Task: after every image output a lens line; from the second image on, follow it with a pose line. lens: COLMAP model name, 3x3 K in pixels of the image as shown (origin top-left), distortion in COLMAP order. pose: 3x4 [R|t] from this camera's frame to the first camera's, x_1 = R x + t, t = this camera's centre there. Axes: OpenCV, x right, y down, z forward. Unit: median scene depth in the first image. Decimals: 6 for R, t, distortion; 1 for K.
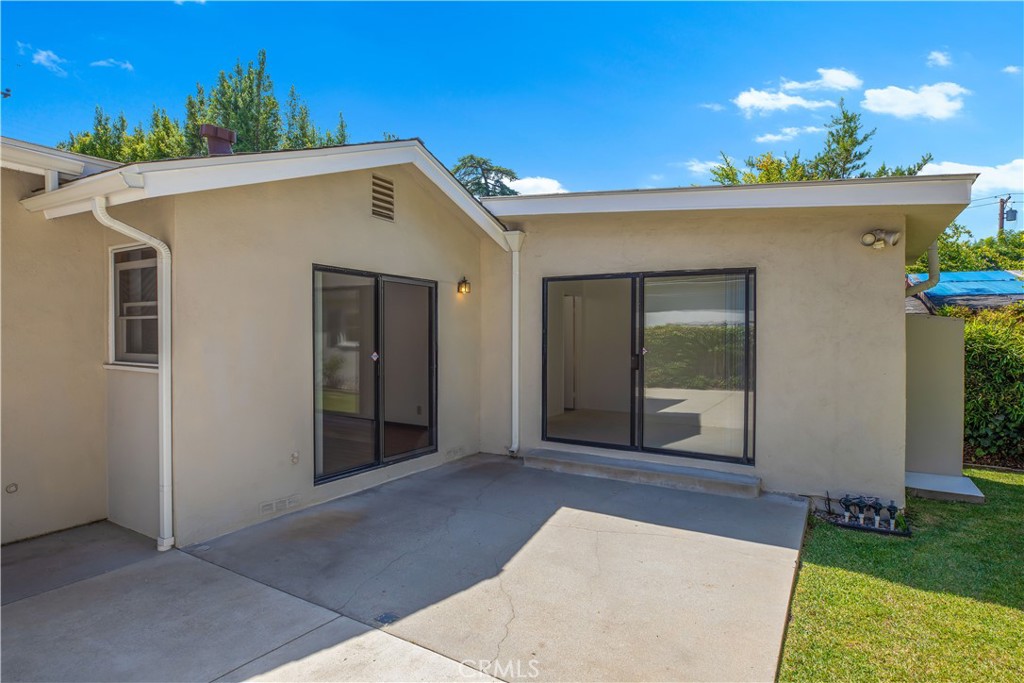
lens RADIAL K [[547.6, 0, 512.0], [0, 547.6, 341.5], [0, 0, 1]] dist [0.049646, 0.000400]
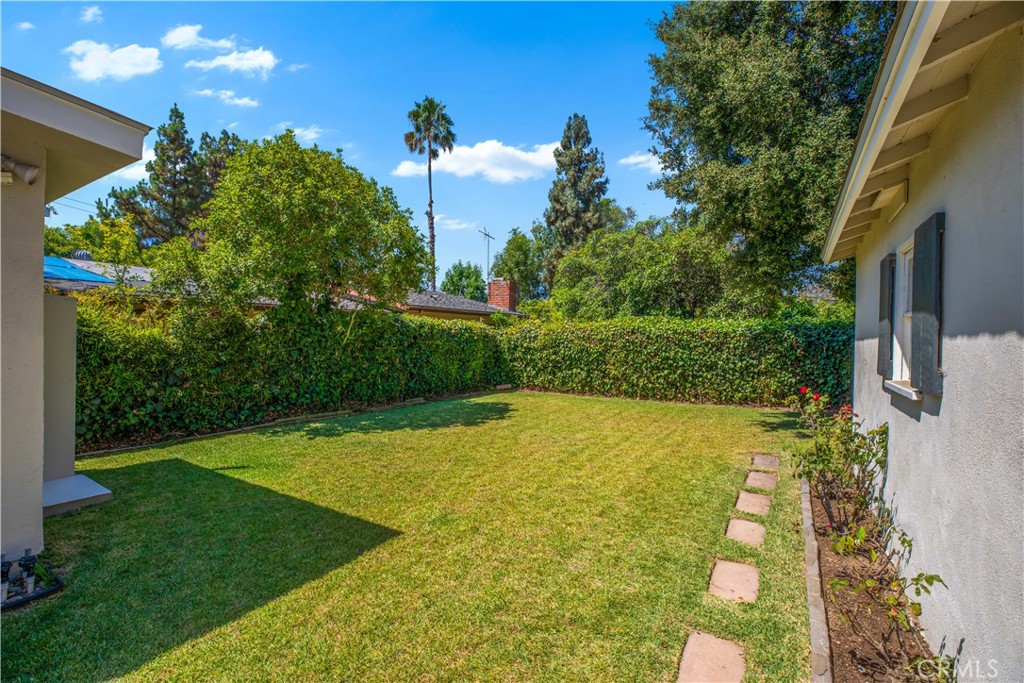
lens RADIAL K [[457.4, 0, 508.3], [0, 457.4, 335.4], [0, 0, 1]] dist [-0.001754, -0.000419]
pose [[0.031181, -0.009686, 0.999467, 0.088848], [-0.009911, 0.999901, 0.010000, 0.003721], [-0.999465, -0.010217, 0.031082, 0.265864]]
